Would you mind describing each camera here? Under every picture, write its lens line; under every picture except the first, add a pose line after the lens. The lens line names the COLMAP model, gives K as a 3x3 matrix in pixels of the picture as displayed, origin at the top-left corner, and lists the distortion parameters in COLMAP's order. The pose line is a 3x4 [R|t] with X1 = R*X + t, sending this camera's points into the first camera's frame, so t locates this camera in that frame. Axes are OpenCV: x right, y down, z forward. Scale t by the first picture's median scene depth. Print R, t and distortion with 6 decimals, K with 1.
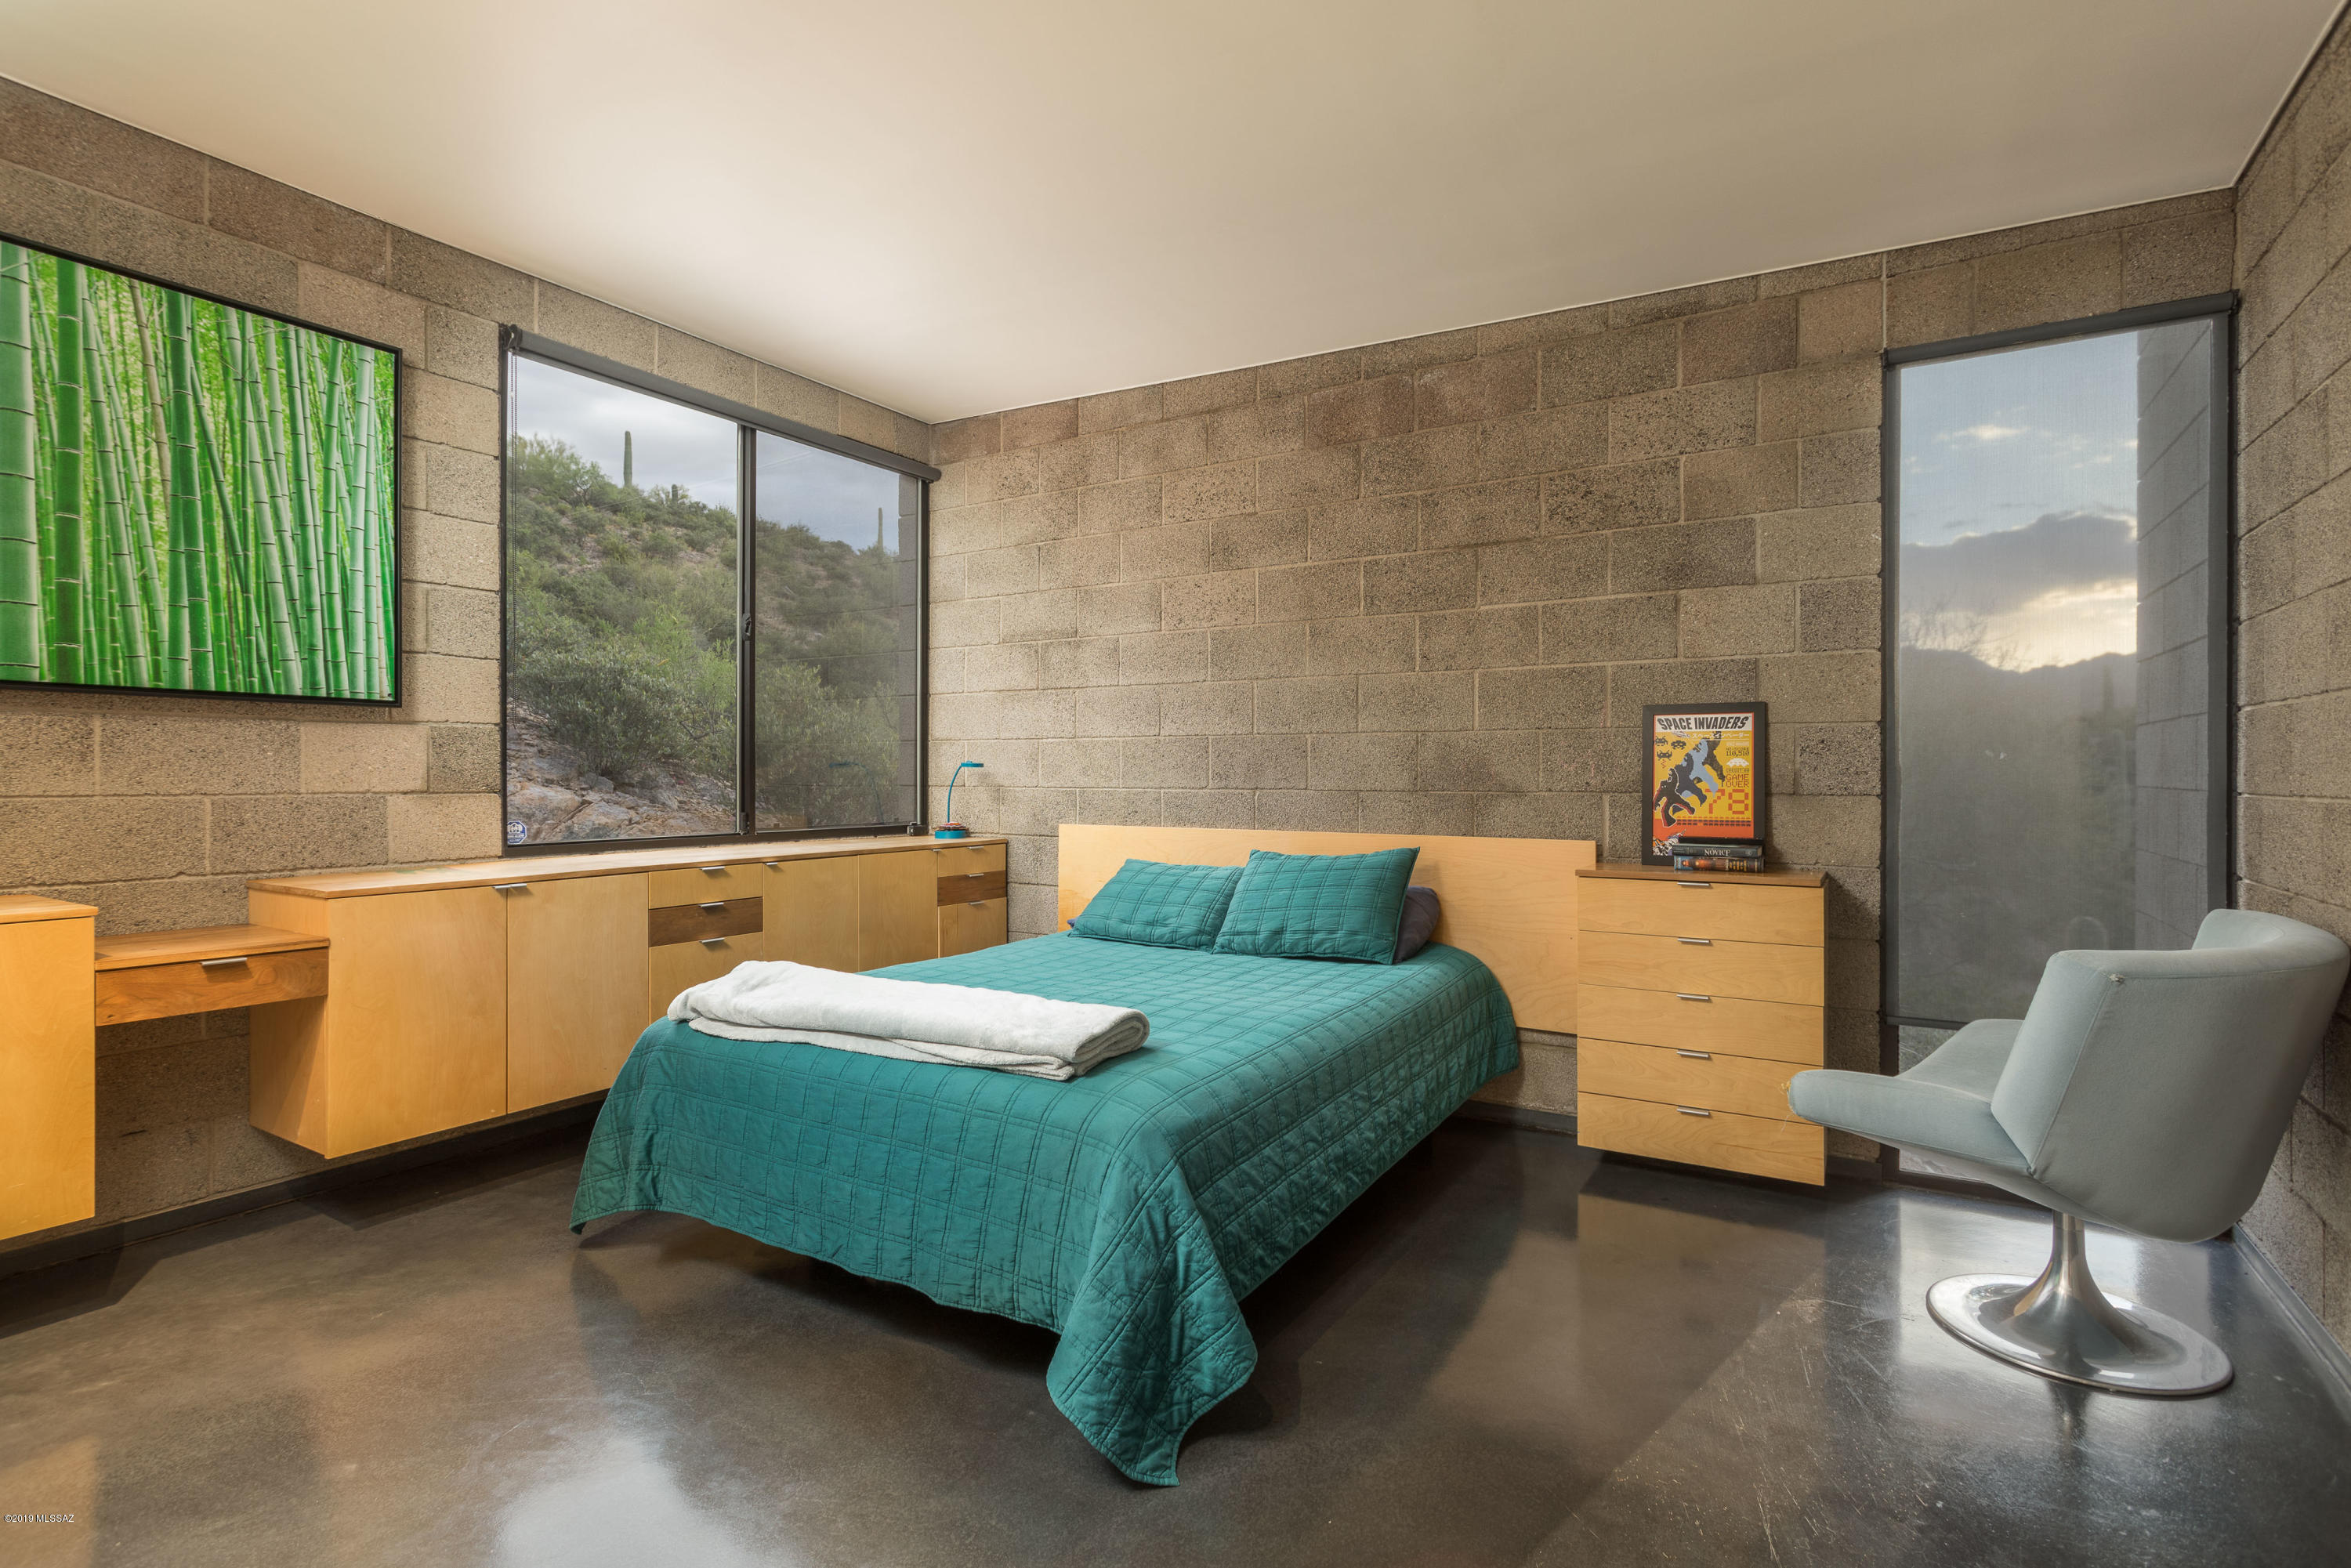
lens RADIAL K [[1113.2, 0, 1176.8], [0, 1113.2, 792.2], [0, 0, 1]] dist [0.001807, 0.000551]
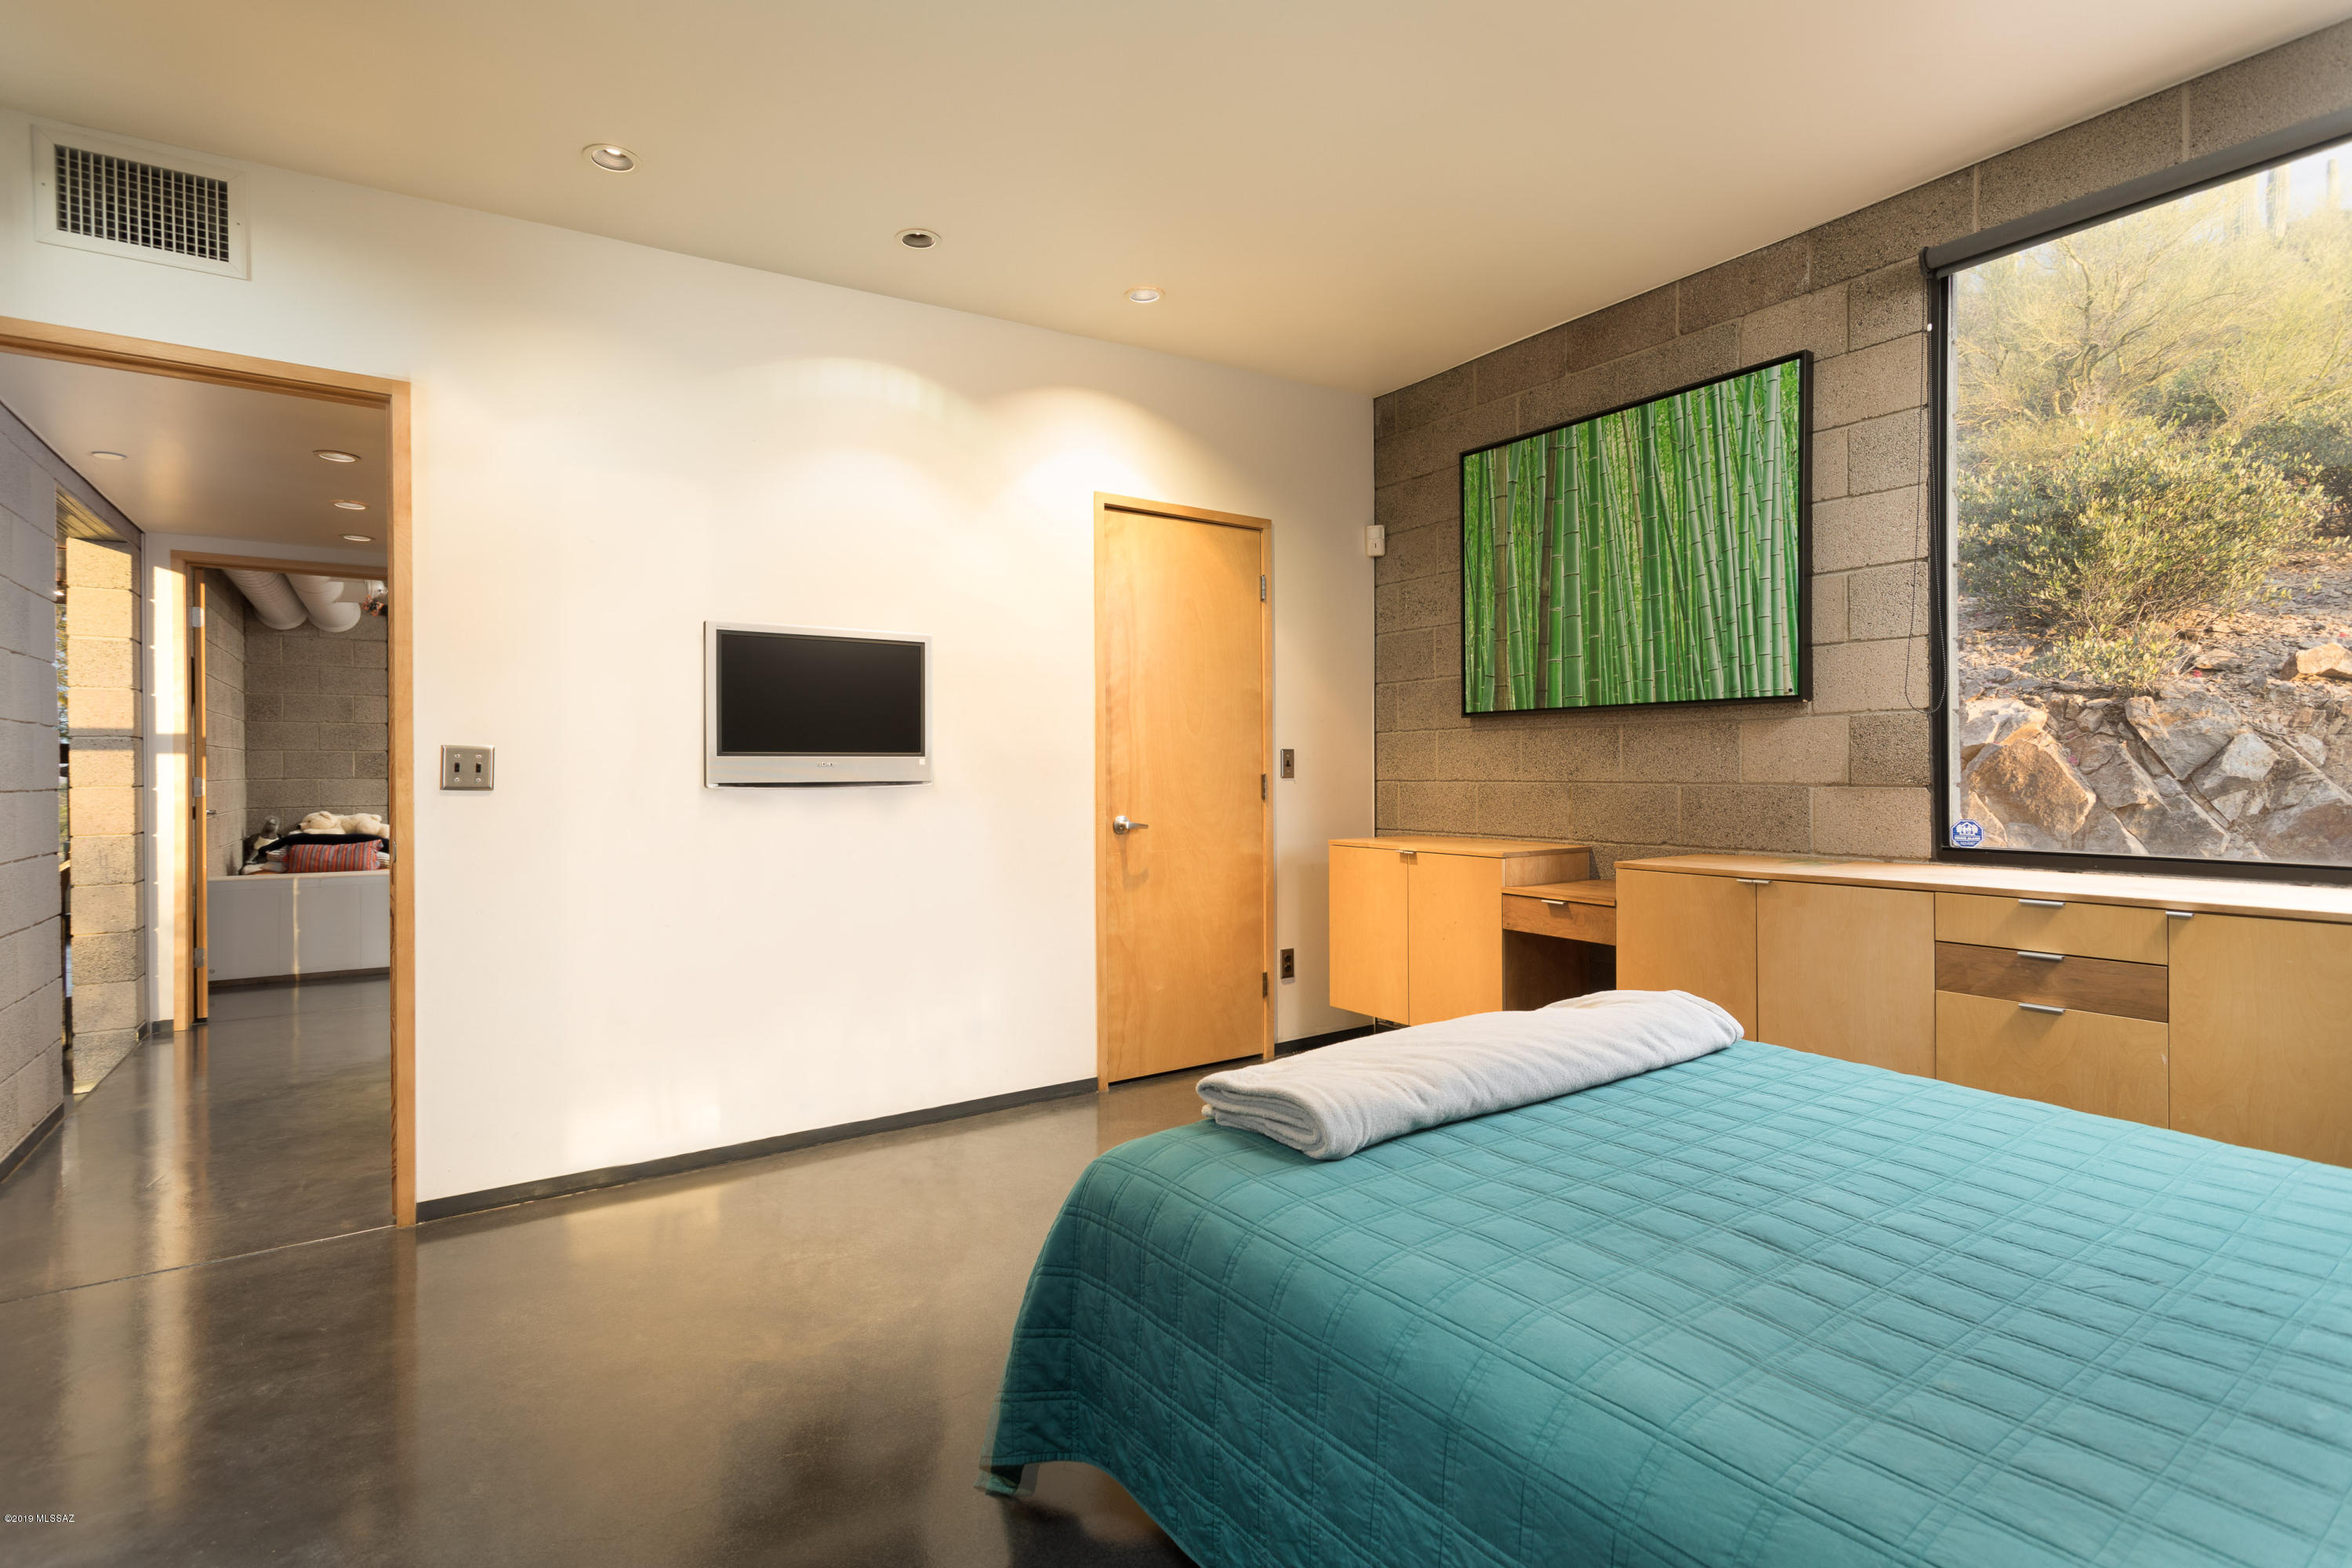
lens RADIAL K [[1113.8, 0, 1176.1], [0, 1113.8, 773.3], [0, 0, 1]] dist [0.001807, 0.000551]
pose [[-0.395179, 0.009733, -0.918553, 0.515370], [-0.004634, 0.999910, 0.012589, -0.021738], [0.918593, 0.009232, -0.395098, 0.954615]]
